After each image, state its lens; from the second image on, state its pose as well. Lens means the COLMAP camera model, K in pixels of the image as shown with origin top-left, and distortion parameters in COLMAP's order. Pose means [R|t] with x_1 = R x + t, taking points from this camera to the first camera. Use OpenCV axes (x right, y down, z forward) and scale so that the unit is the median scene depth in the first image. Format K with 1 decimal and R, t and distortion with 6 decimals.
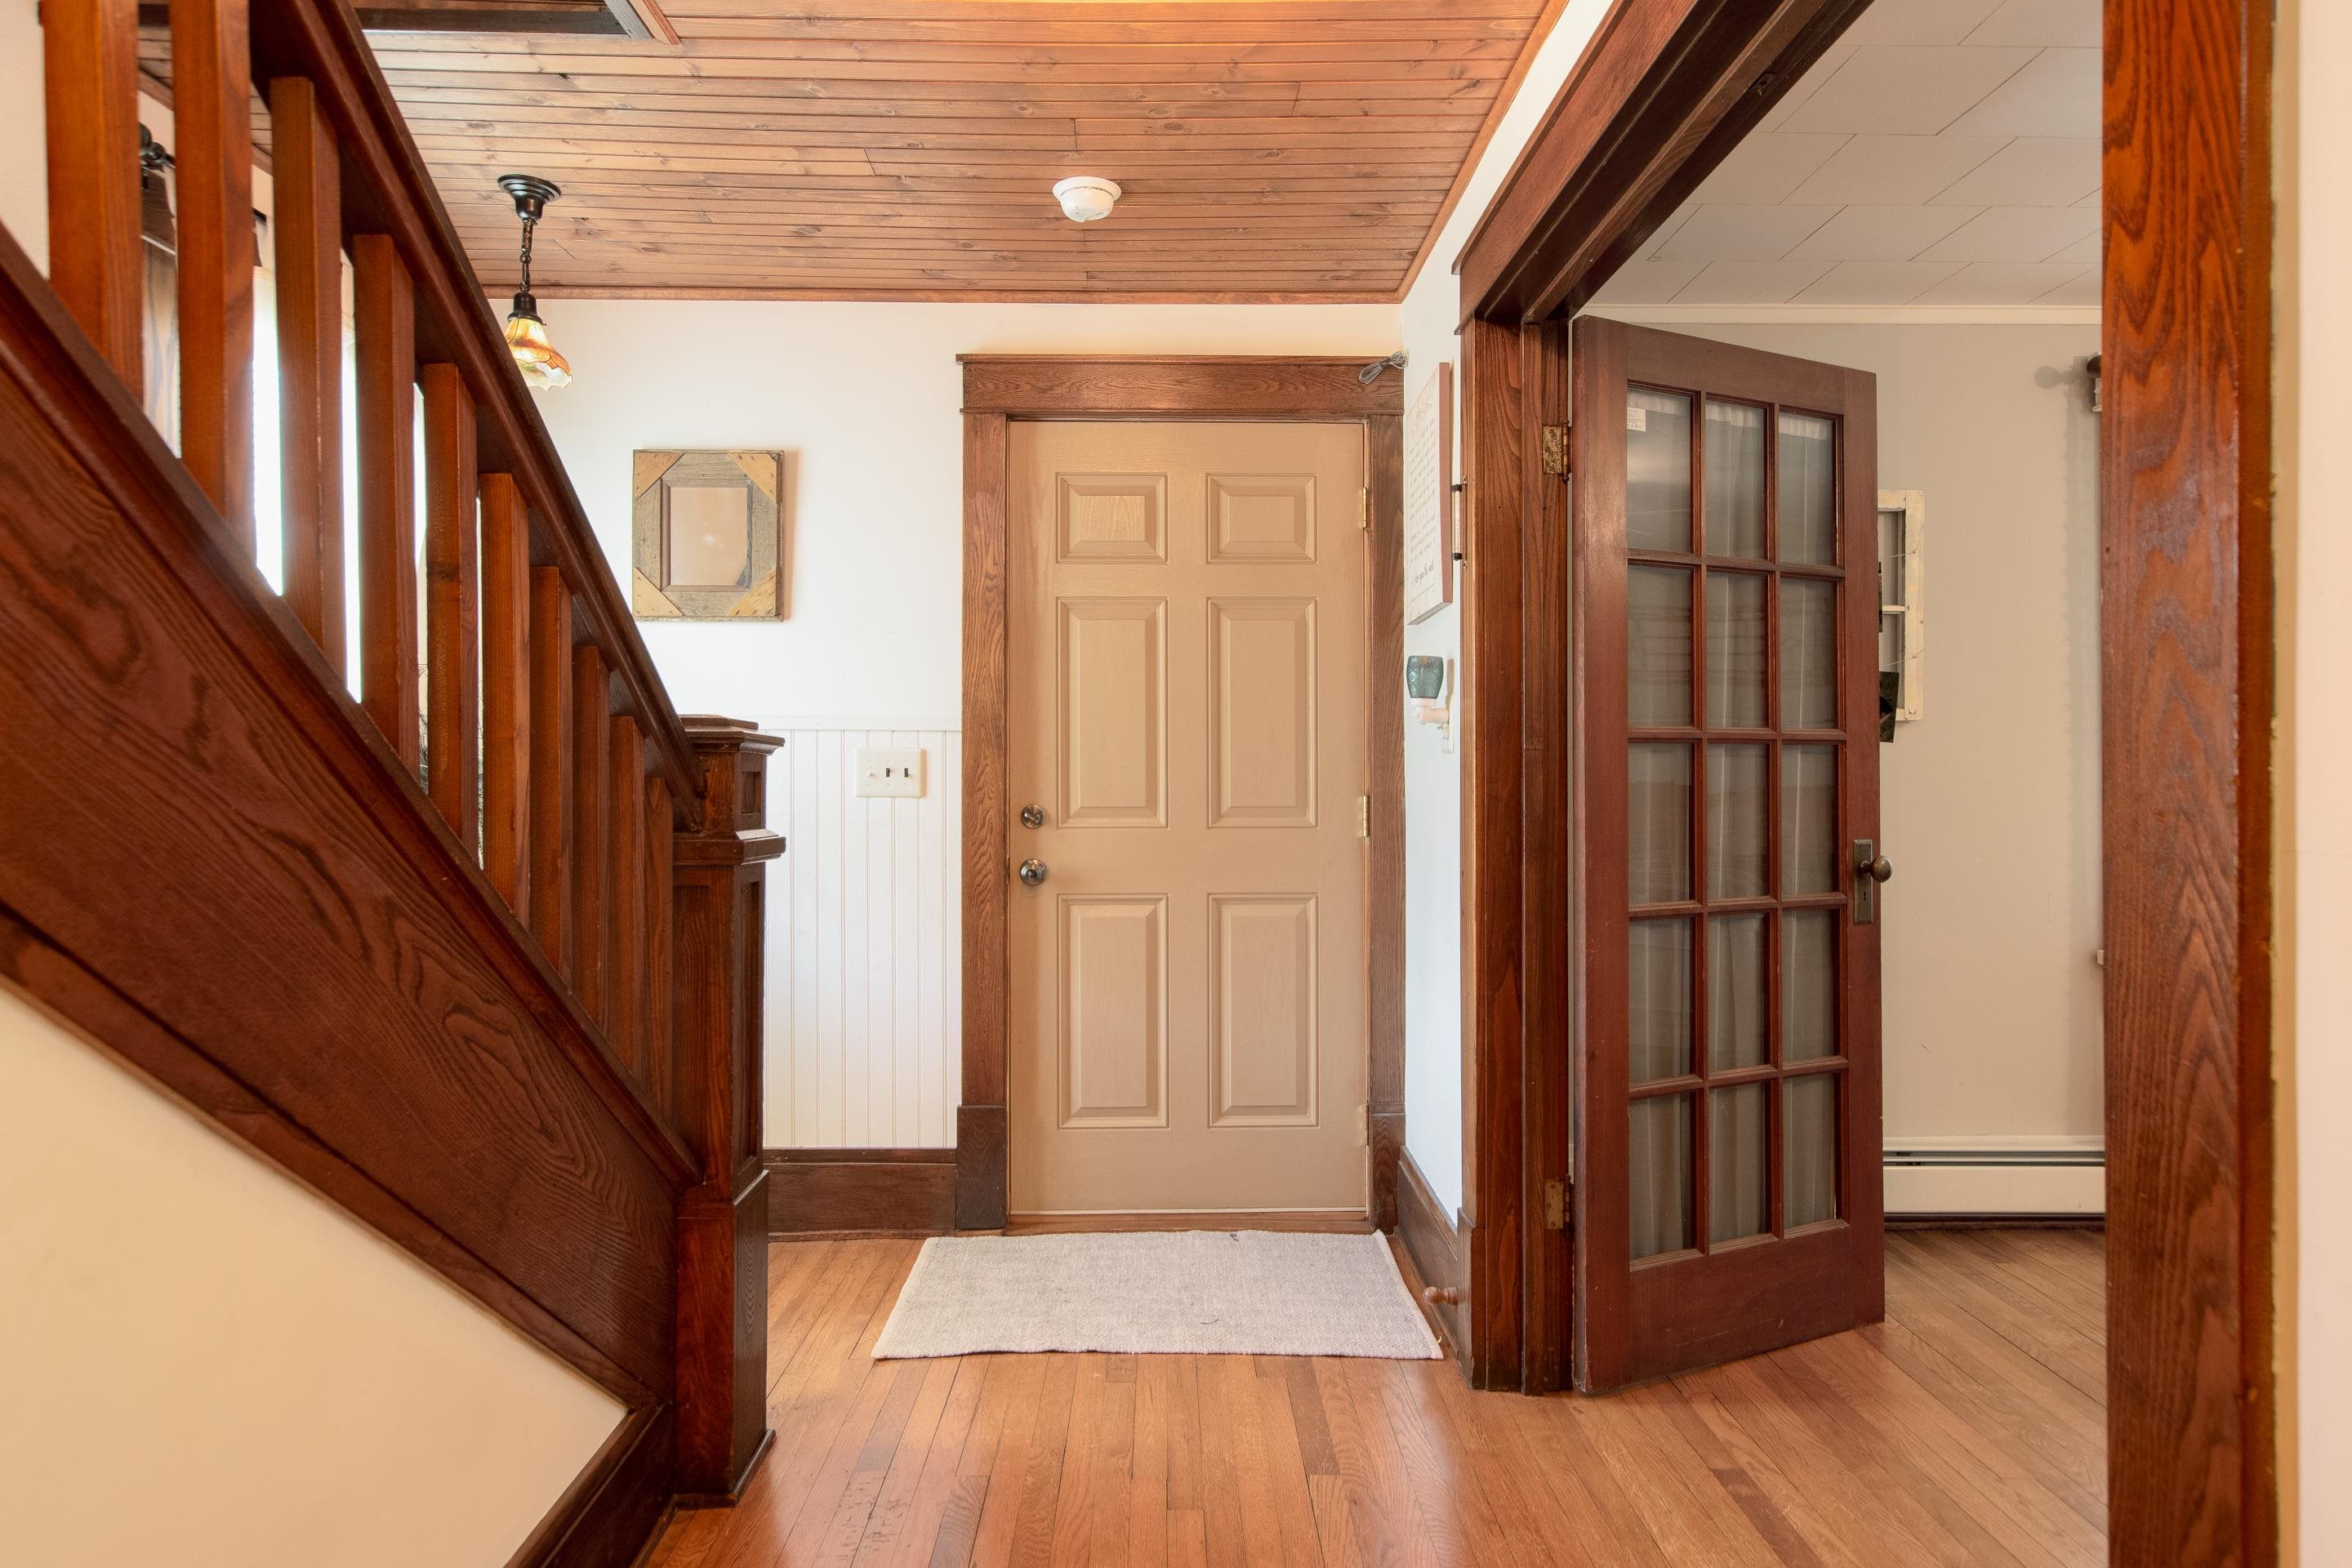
lens RADIAL K [[1296.2, 0, 1187.1], [0, 1296.2, 784.3], [0, 0, 1]] dist [-0.004297, -0.001096]
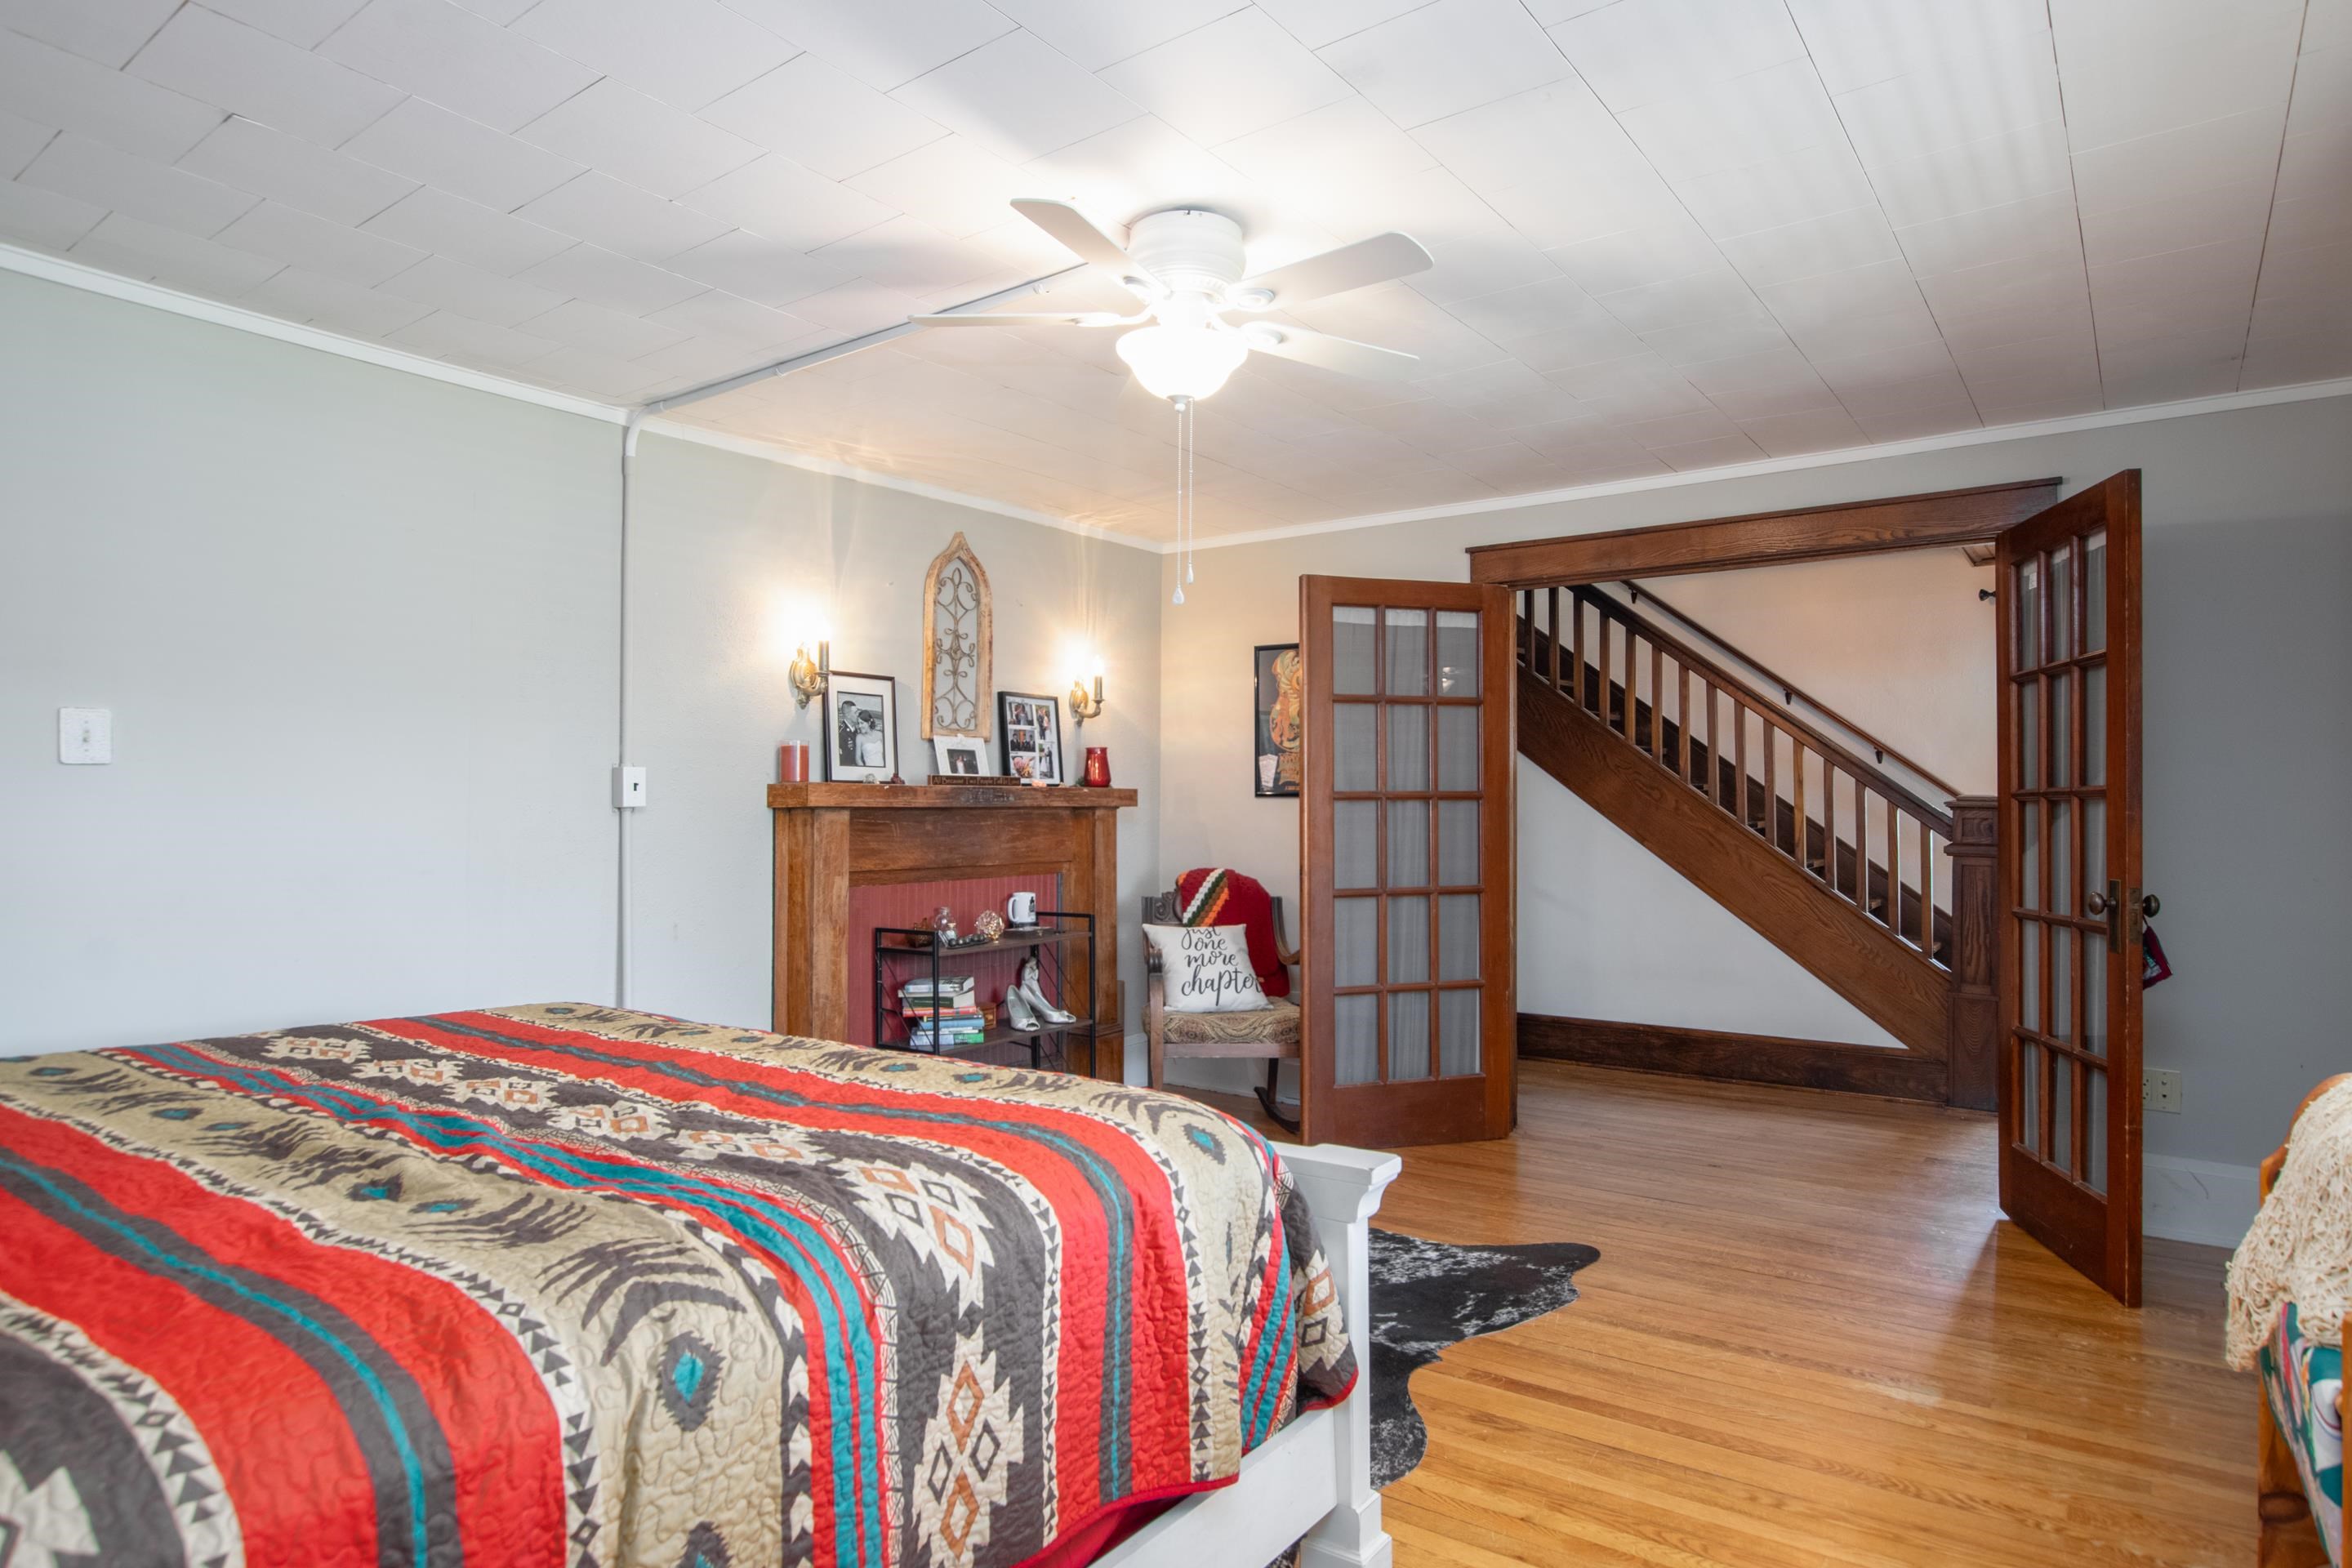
lens RADIAL K [[1296.2, 0, 1187.1], [0, 1296.2, 784.3], [0, 0, 1]] dist [-0.004297, -0.001096]
pose [[-0.604585, -0.015451, -0.796391, 4.131212], [-0.005395, 0.999868, -0.015303, -0.040812], [0.796522, -0.004955, -0.604589, 2.193352]]
